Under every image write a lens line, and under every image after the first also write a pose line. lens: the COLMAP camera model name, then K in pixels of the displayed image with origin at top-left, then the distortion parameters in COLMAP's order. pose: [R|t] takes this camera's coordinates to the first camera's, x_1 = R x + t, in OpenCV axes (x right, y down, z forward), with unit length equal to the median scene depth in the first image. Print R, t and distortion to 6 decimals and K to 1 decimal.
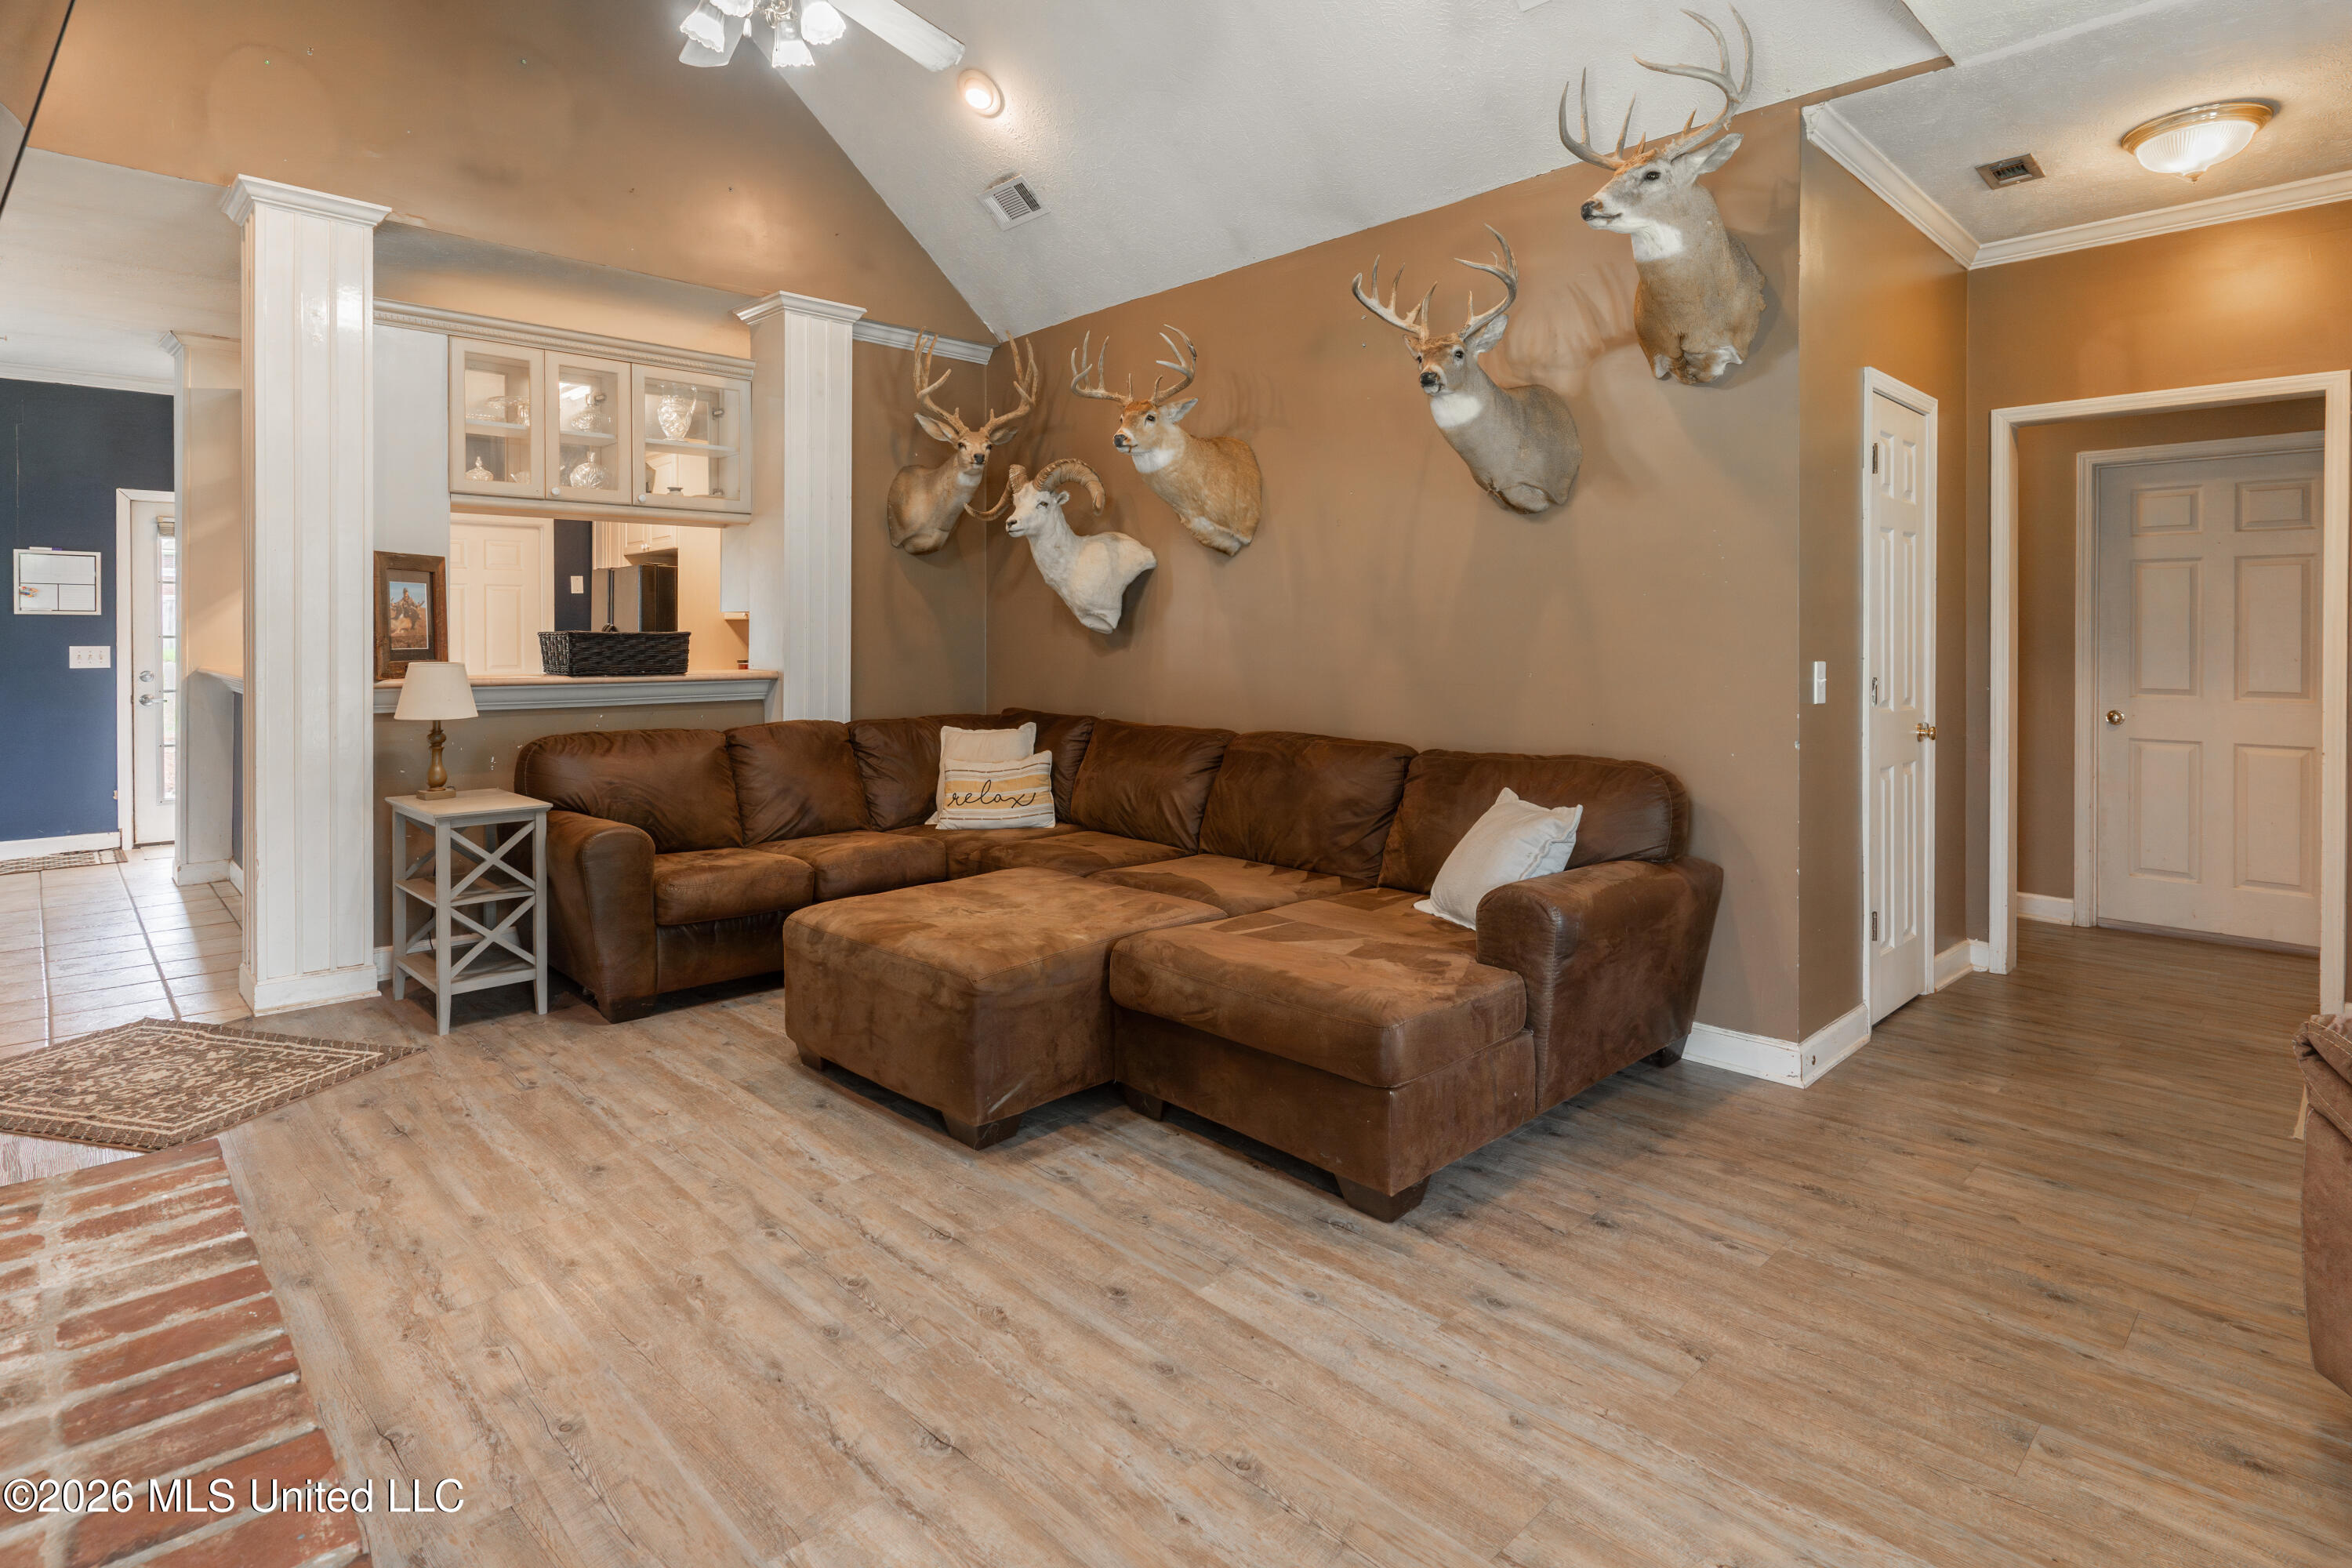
lens RADIAL K [[1194.1, 0, 1173.5], [0, 1194.1, 783.3], [0, 0, 1]] dist [-0.000195, 0.000293]
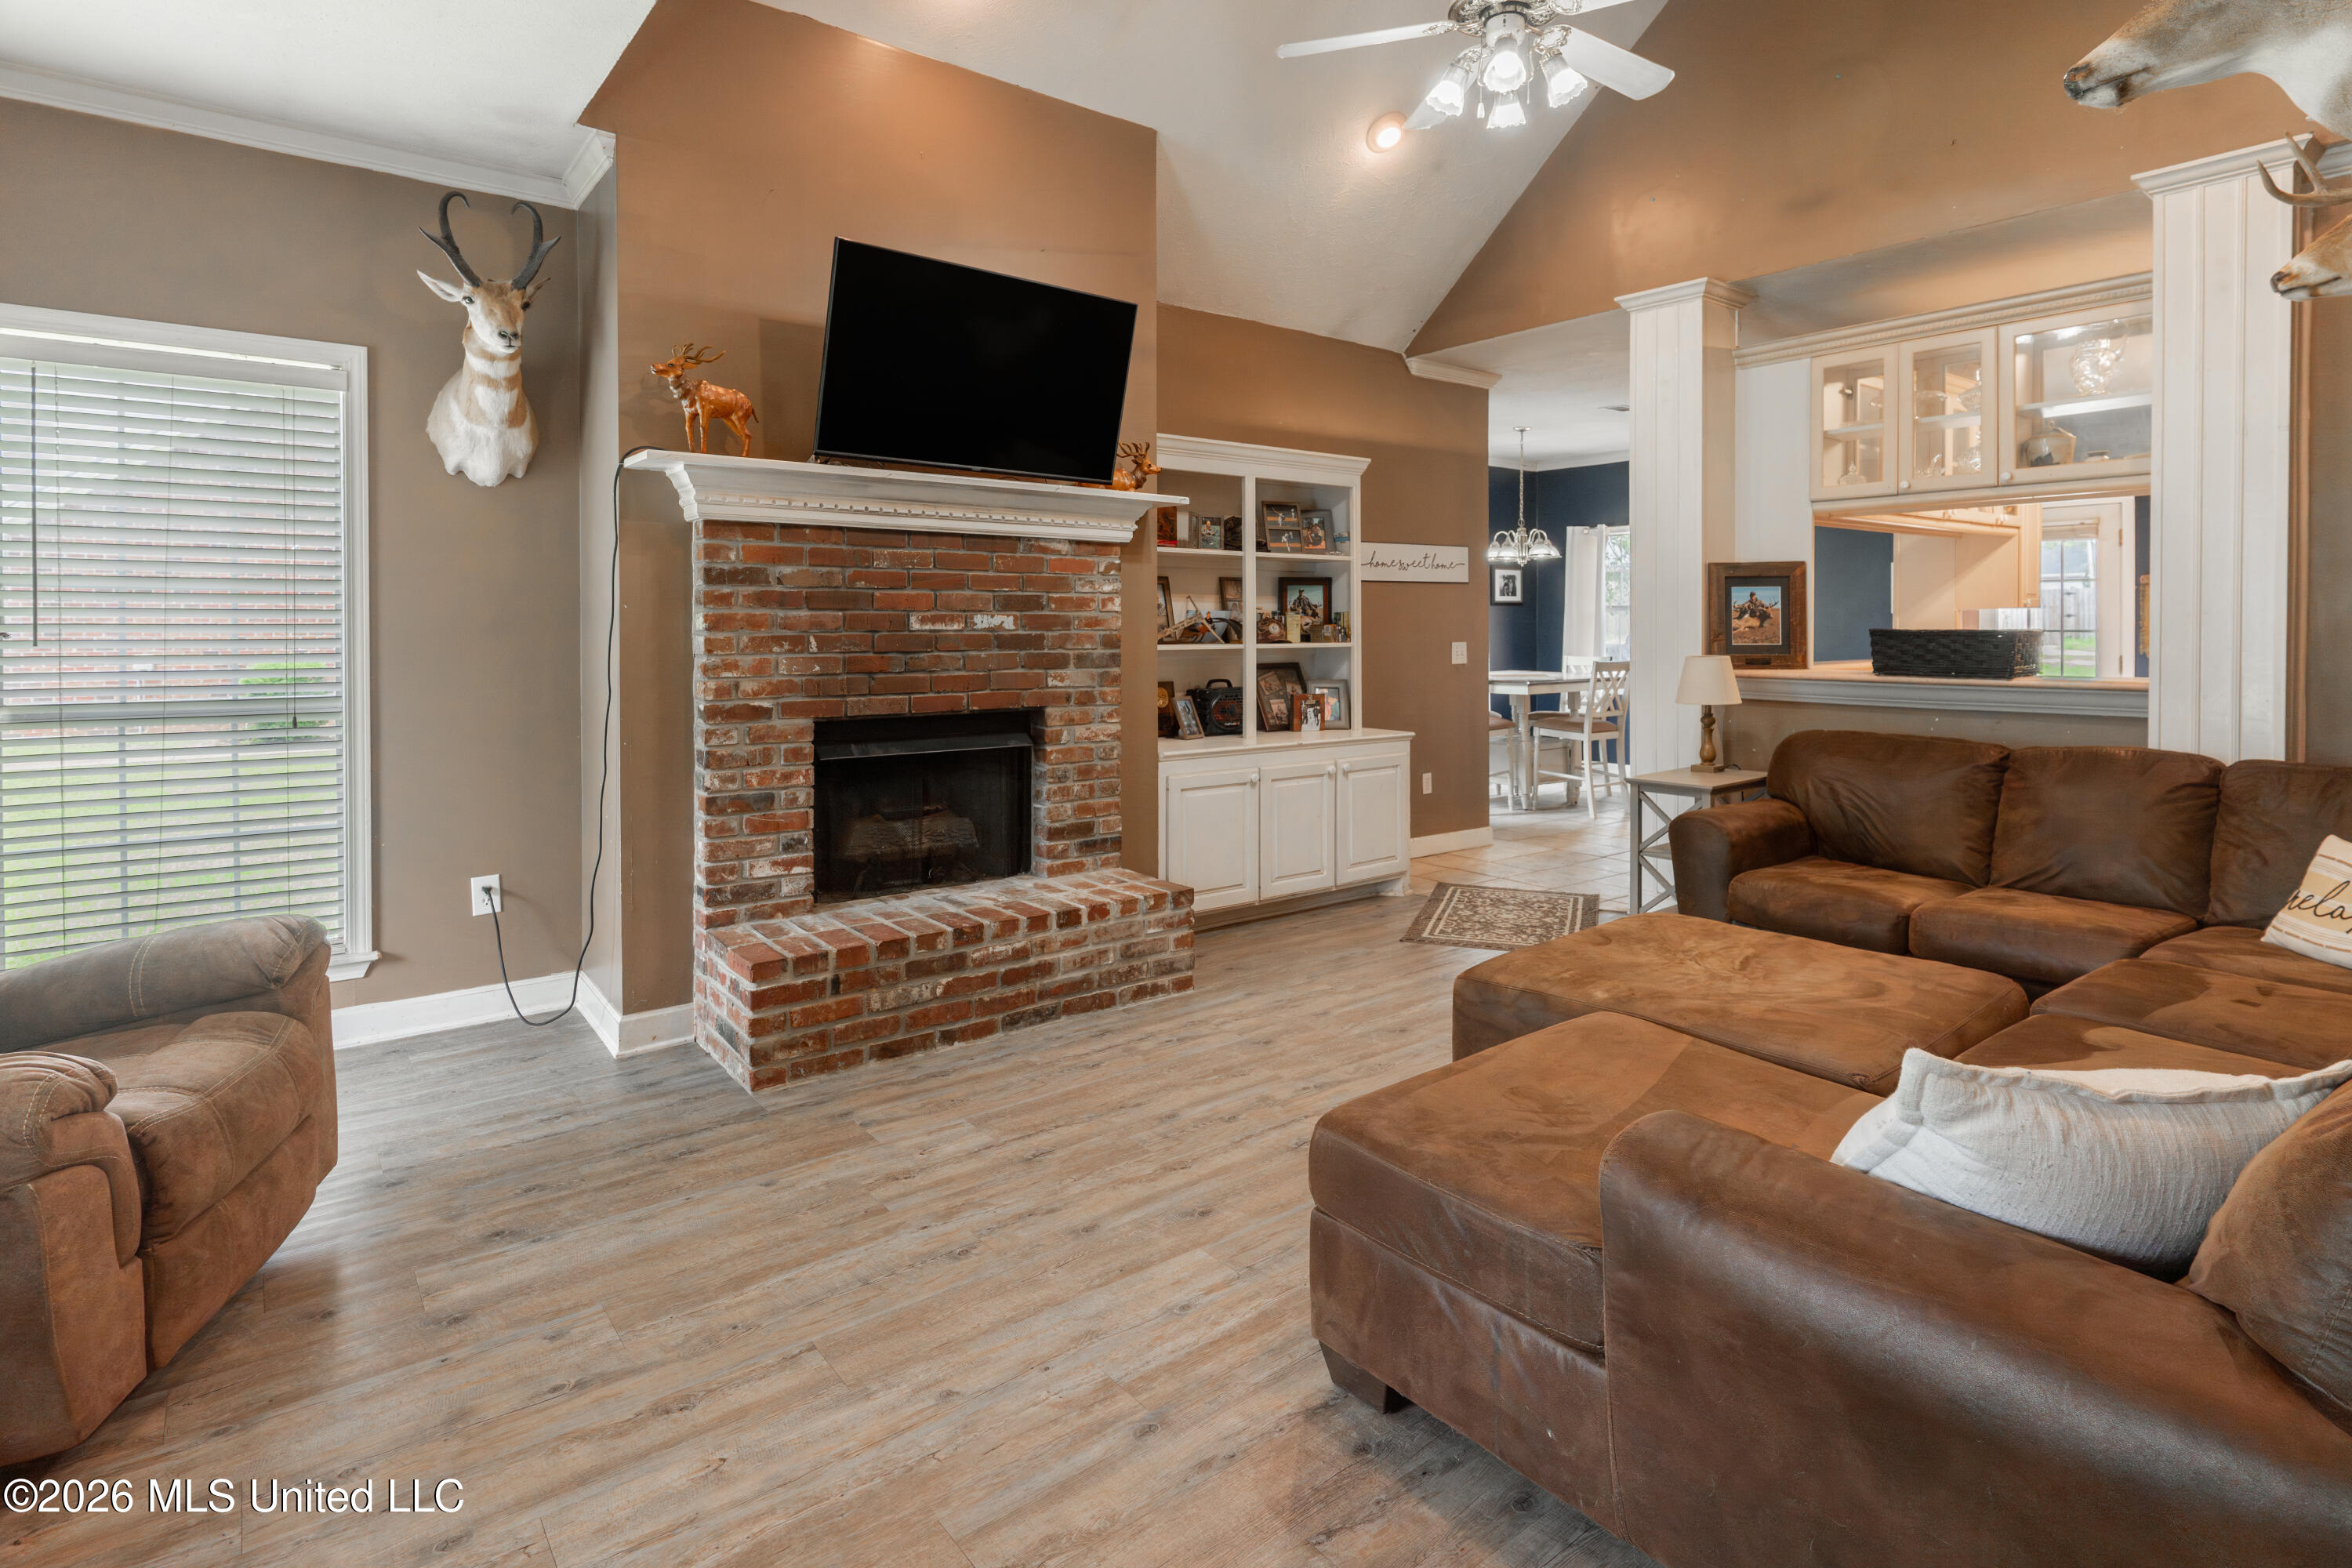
lens RADIAL K [[1194.1, 0, 1172.2], [0, 1194.1, 783.6], [0, 0, 1]] dist [-0.000195, 0.000293]
pose [[-0.108348, 0.126772, -0.985997, 1.074106], [-0.121572, 0.982701, 0.139707, -0.136975], [0.986651, 0.135007, -0.091062, 1.065991]]
